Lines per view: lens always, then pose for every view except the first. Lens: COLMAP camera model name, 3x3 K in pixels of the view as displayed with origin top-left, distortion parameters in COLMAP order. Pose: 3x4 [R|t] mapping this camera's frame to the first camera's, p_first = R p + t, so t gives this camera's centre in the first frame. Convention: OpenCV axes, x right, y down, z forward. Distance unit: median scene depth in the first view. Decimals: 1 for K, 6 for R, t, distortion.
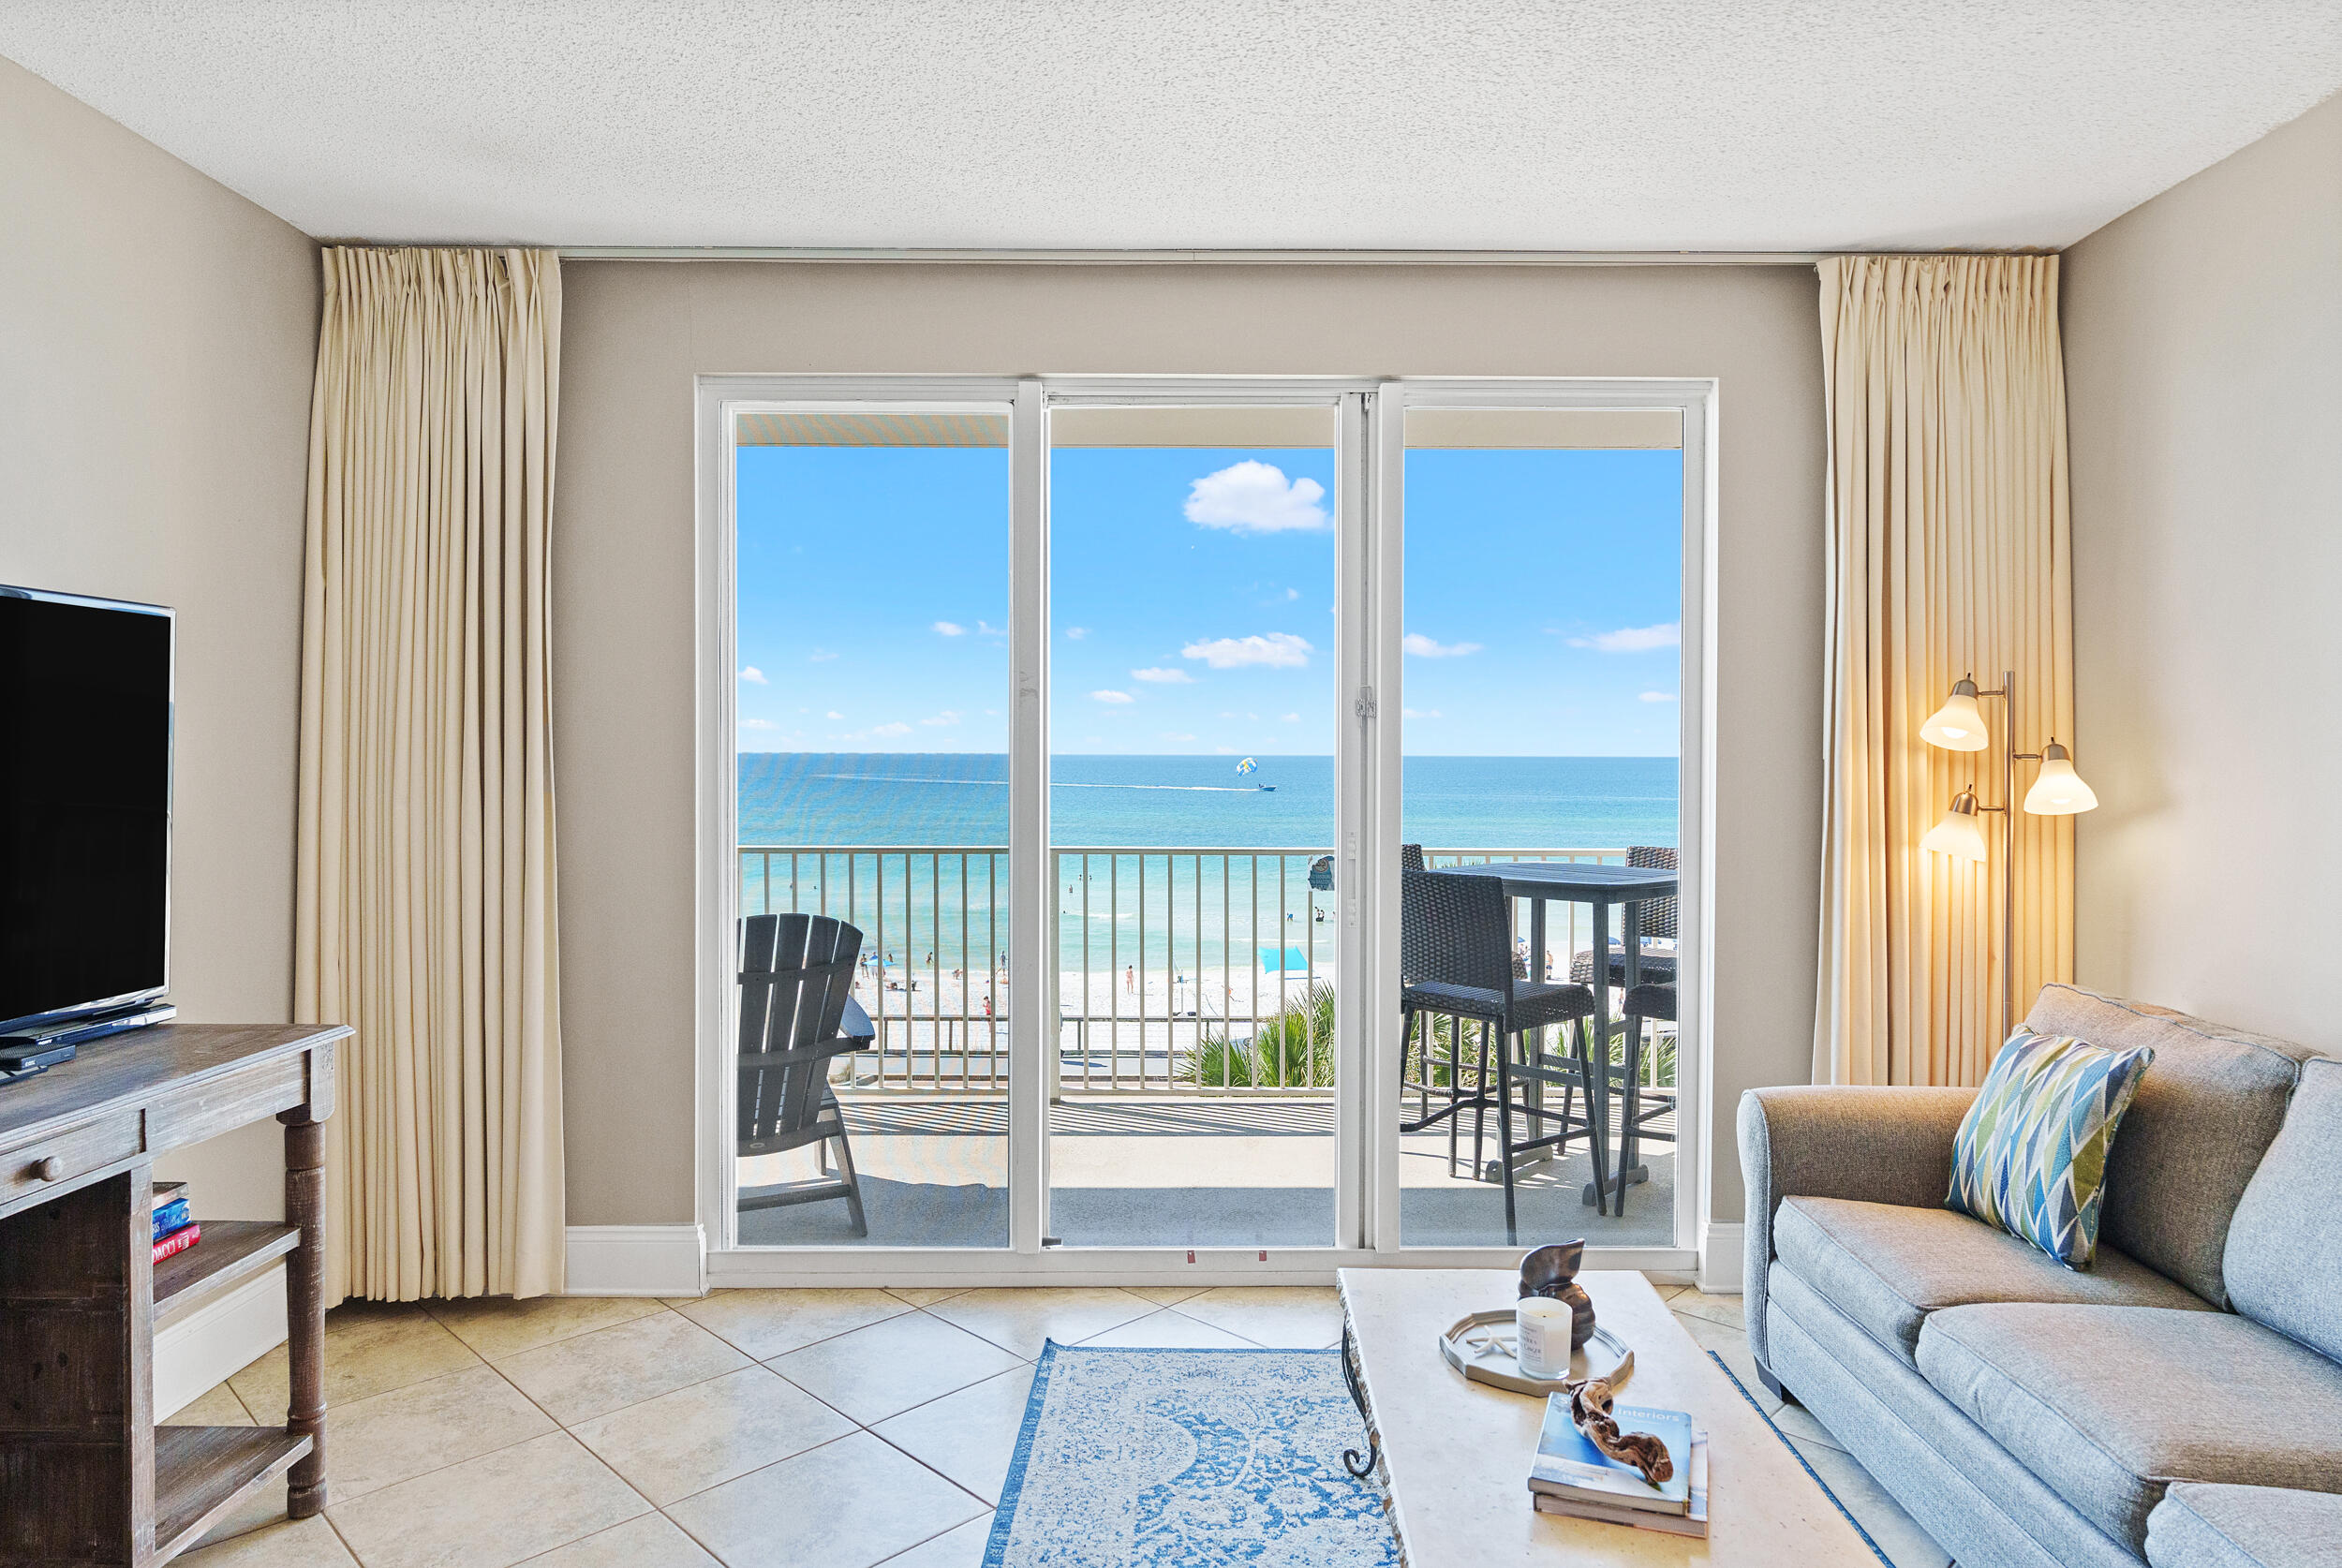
lens RADIAL K [[1396.9, 0, 1182.2], [0, 1396.9, 768.8], [0, 0, 1]] dist [-0.000364, 0.001275]
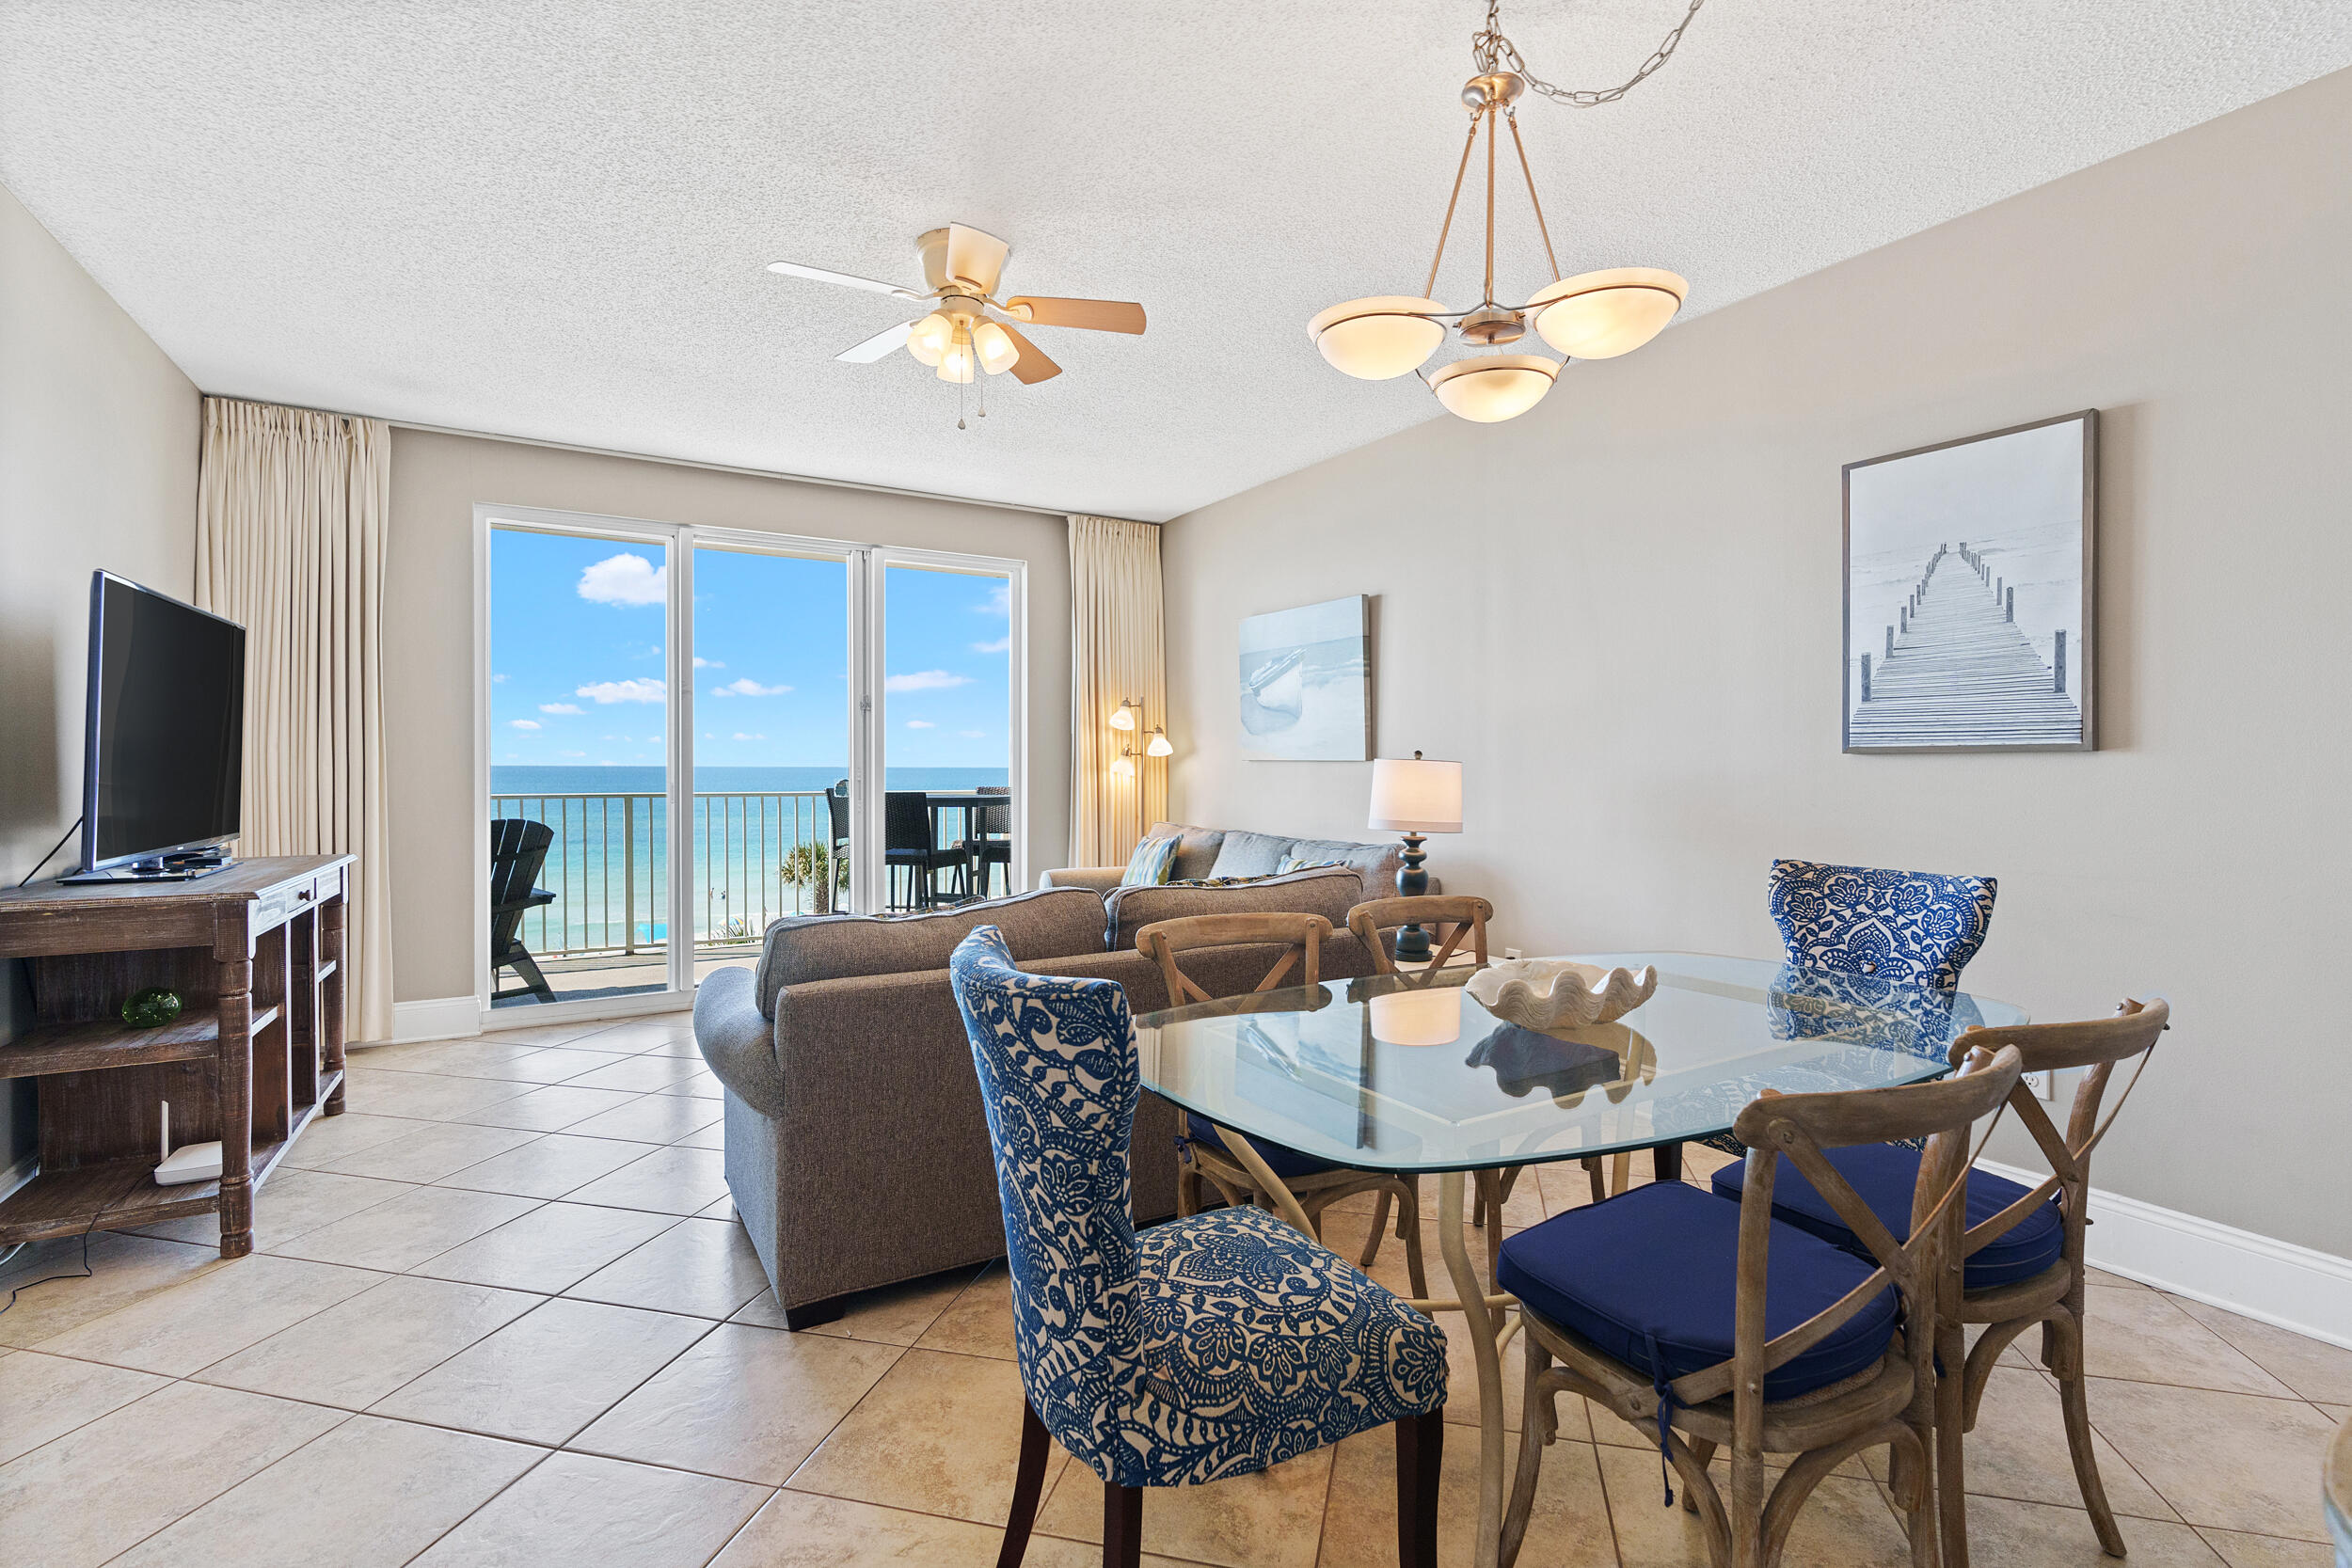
lens RADIAL K [[1066.5, 0, 1183.3], [0, 1066.5, 770.6], [0, 0, 1]] dist [-0.009777, 0.002857]
pose [[0.857885, -0.003286, 0.513831, -0.285134], [0.006682, 0.999966, -0.004761, 0.064613], [-0.513798, 0.007518, 0.857878, -0.599225]]
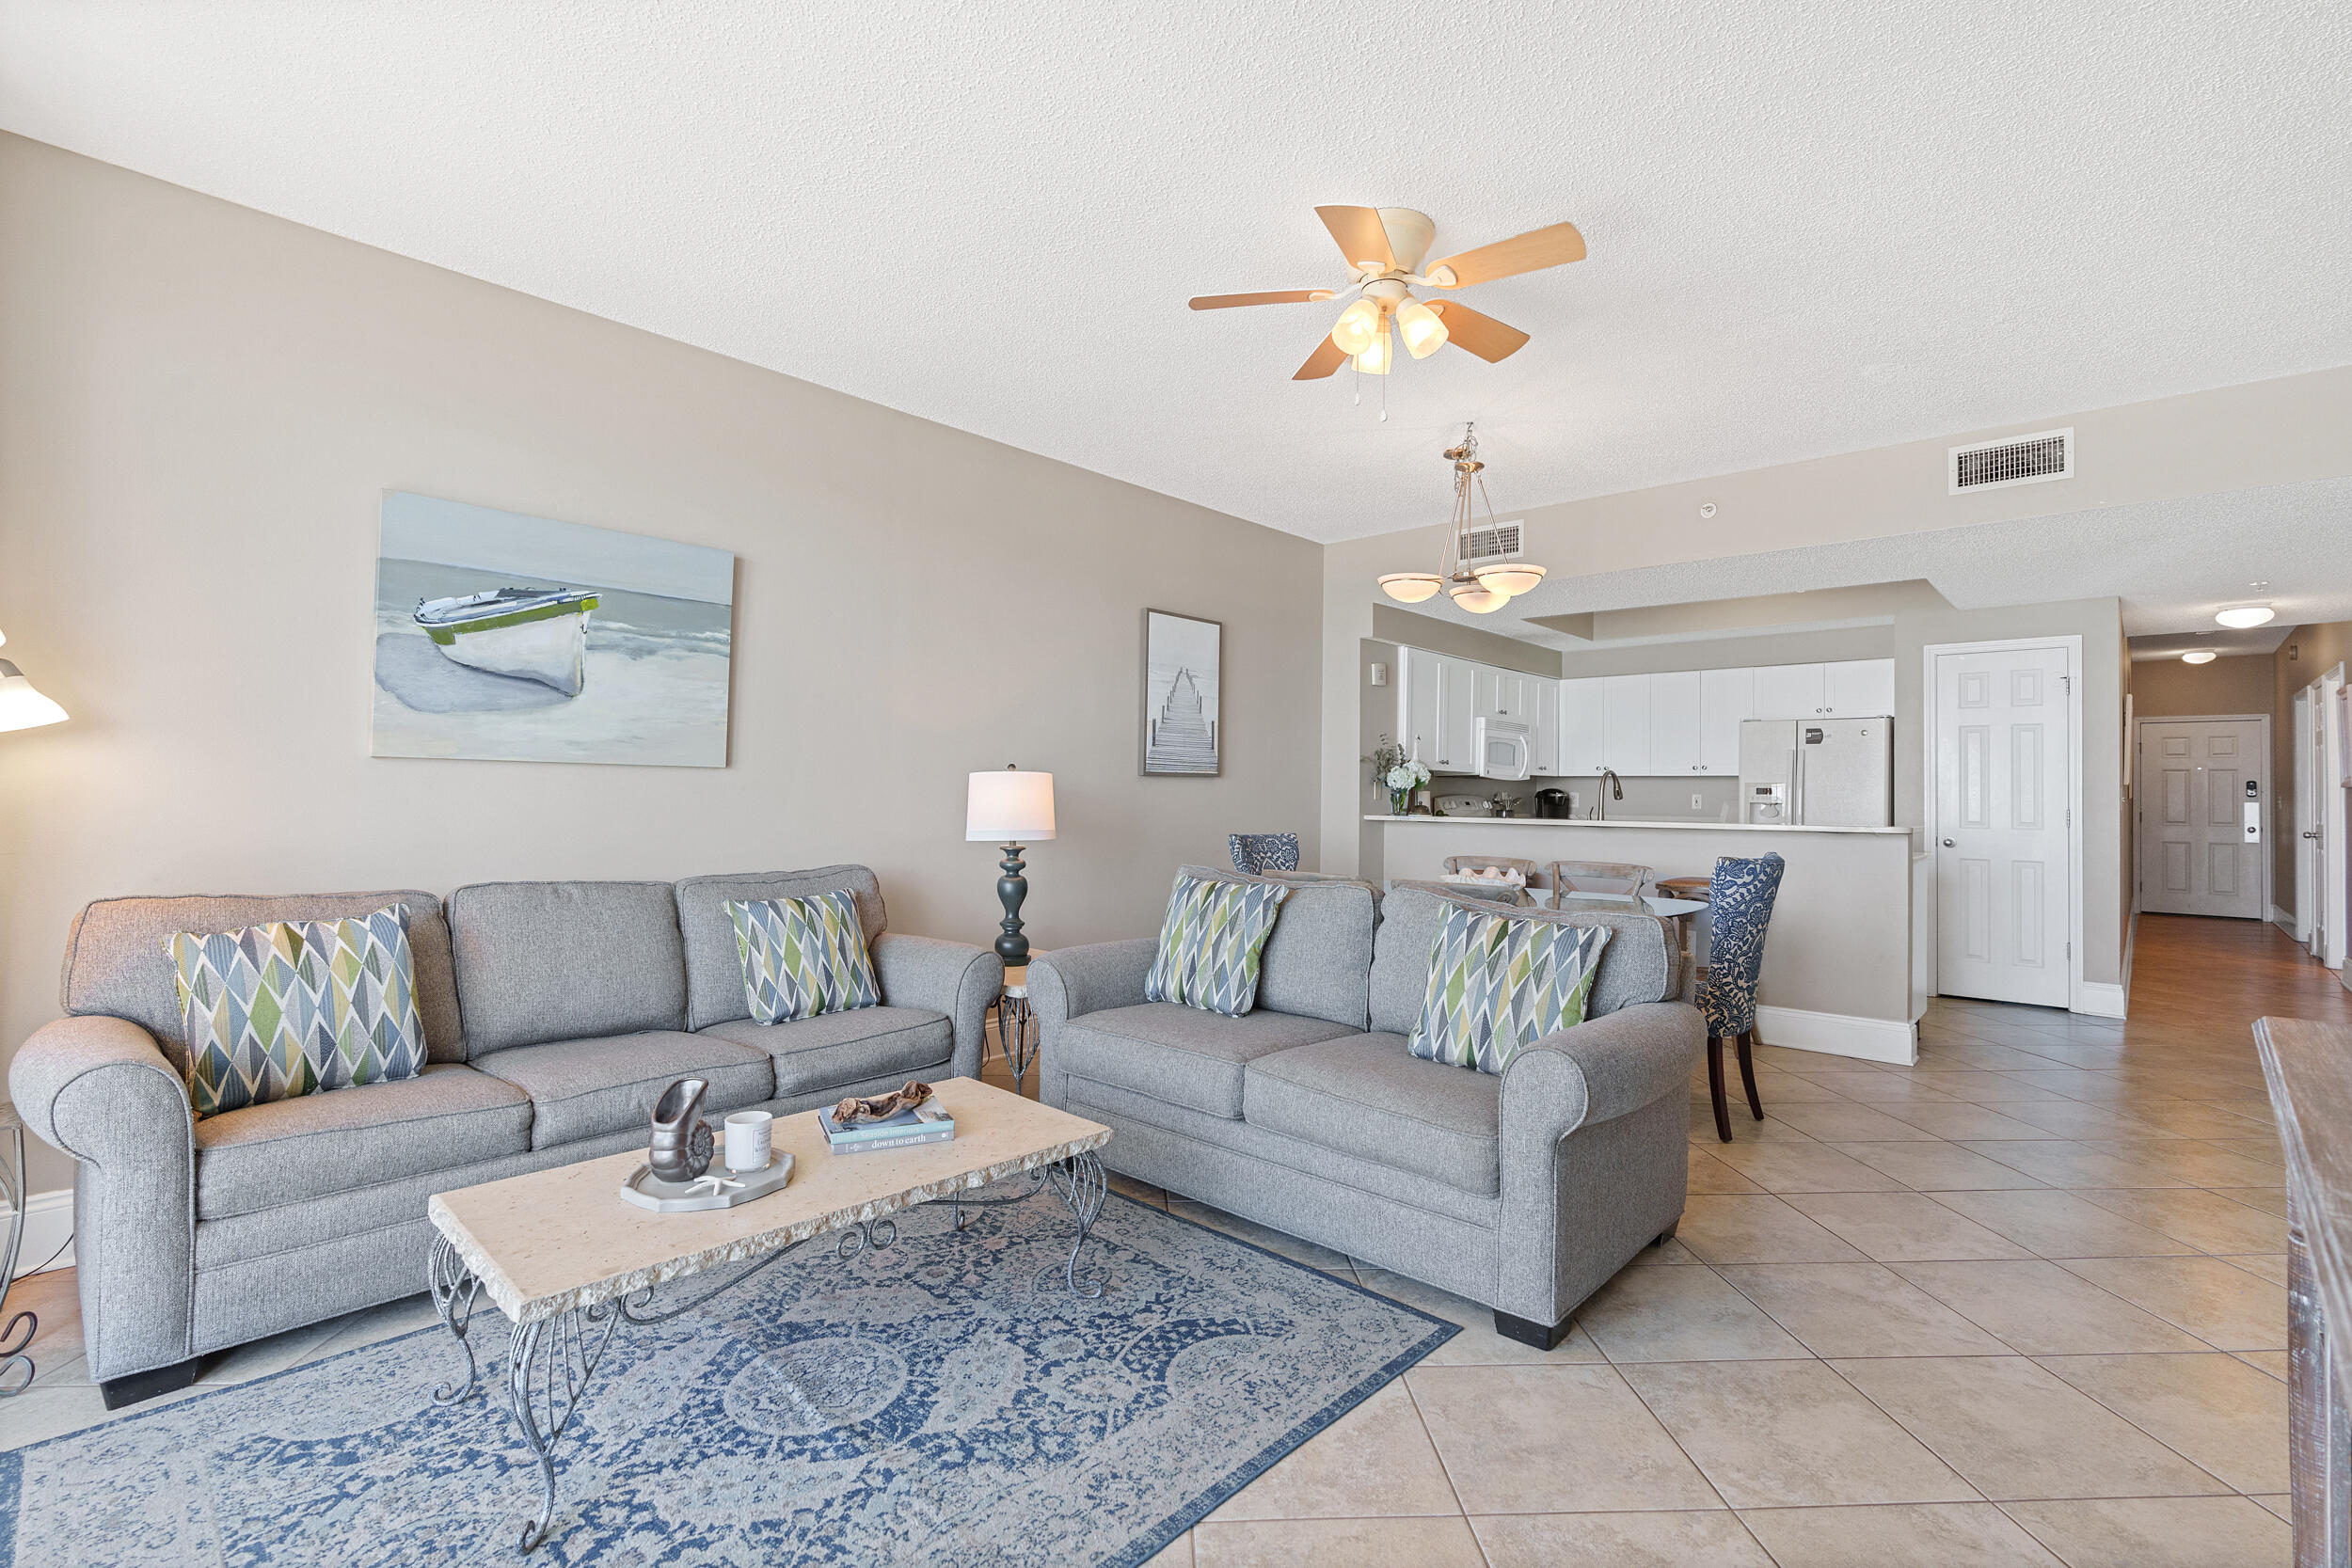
lens RADIAL K [[1066.5, 0, 1197.1], [0, 1066.5, 771.0], [0, 0, 1]] dist [-0.009777, 0.002857]
pose [[-0.740828, 0.002003, 0.671692, -0.434741], [-0.005585, 0.999943, -0.009142, 0.057210], [-0.671672, -0.010524, -0.740774, 0.940516]]
